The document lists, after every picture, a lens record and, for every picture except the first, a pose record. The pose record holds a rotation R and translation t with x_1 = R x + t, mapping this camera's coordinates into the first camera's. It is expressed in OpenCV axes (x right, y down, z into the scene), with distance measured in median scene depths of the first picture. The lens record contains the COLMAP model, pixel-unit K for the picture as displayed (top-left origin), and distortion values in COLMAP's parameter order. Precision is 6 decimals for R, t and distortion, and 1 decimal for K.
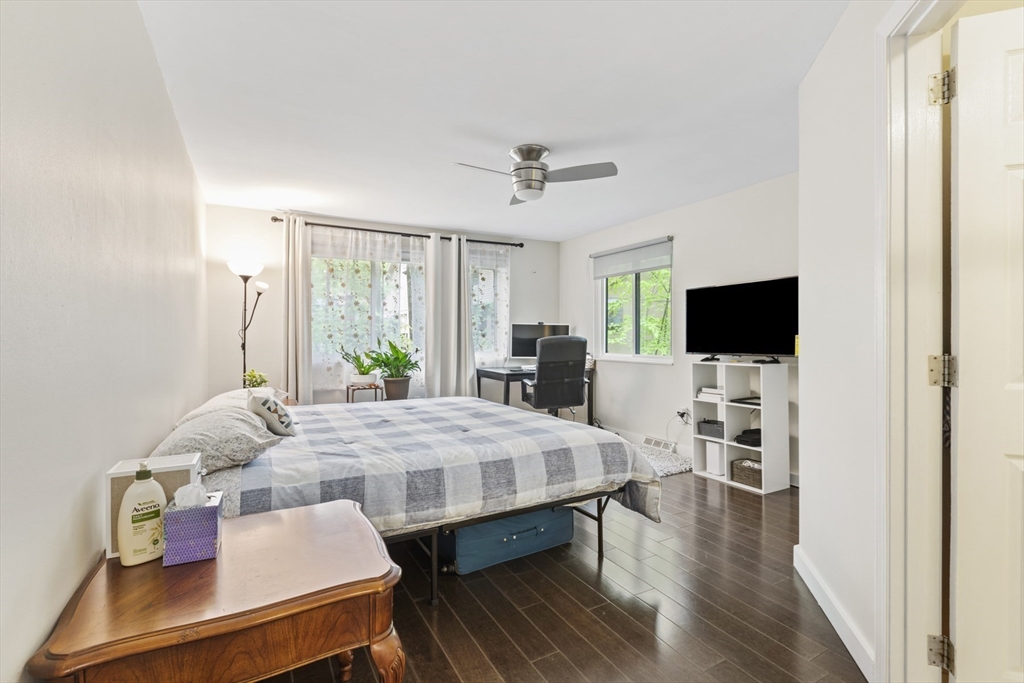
lens RADIAL K [[468.1, 0, 515.8], [0, 468.1, 341.8], [0, 0, 1]] dist [-0.001130, 0.000646]
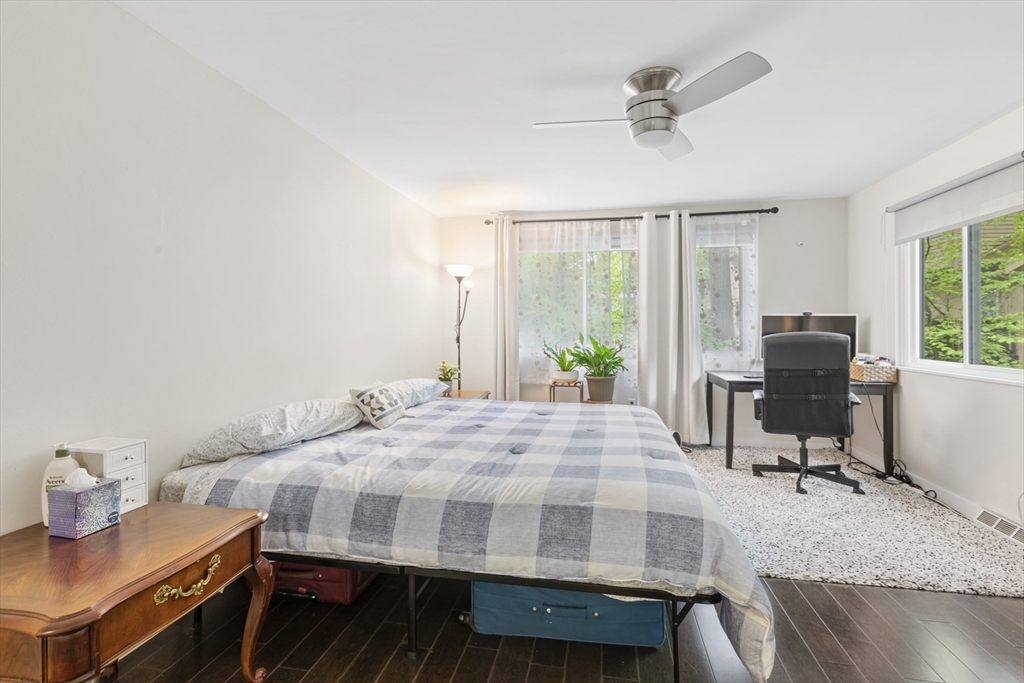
lens RADIAL K [[468.1, 0, 514.2], [0, 468.1, 330.4], [0, 0, 1]] dist [-0.001130, 0.000646]
pose [[0.770601, 0.004890, -0.637299, 0.212248], [-0.009674, 0.999945, -0.004025, -0.008836], [0.637244, 0.009267, 0.770606, 0.200069]]
